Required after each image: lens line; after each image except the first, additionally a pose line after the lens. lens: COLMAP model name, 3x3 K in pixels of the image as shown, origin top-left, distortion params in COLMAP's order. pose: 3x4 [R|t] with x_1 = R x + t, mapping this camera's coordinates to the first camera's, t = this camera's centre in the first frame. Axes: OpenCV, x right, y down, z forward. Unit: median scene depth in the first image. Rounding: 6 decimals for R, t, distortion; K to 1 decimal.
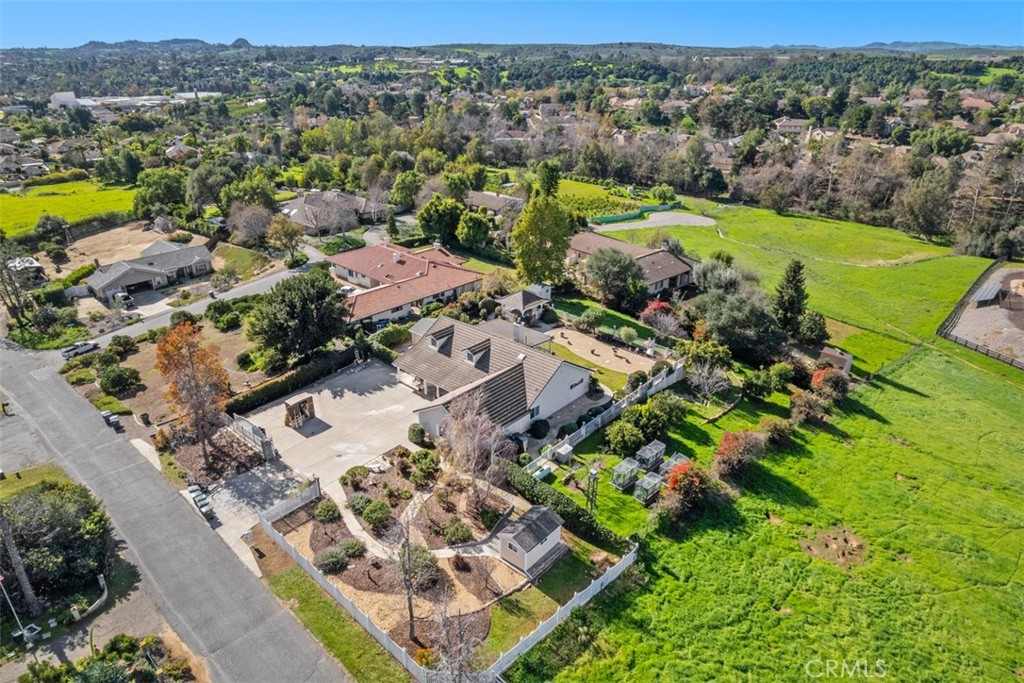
lens RADIAL K [[658.4, 0, 512.0], [0, 658.4, 341.5], [0, 0, 1]] dist [-0.089369, 0.084525]
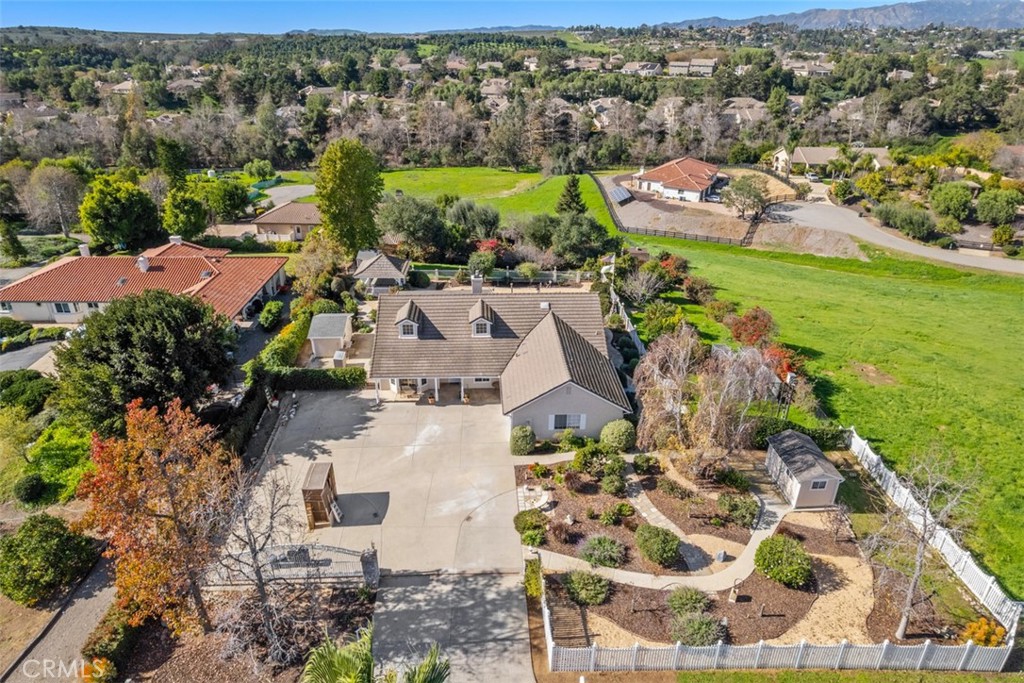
lens RADIAL K [[658.4, 0, 512.0], [0, 658.4, 341.5], [0, 0, 1]] dist [-0.089369, 0.084525]
pose [[0.721710, -0.298568, 0.624494, -0.465445], [0.288330, 0.949866, 0.120913, -0.037433], [-0.629286, 0.092796, 0.771614, 0.396245]]
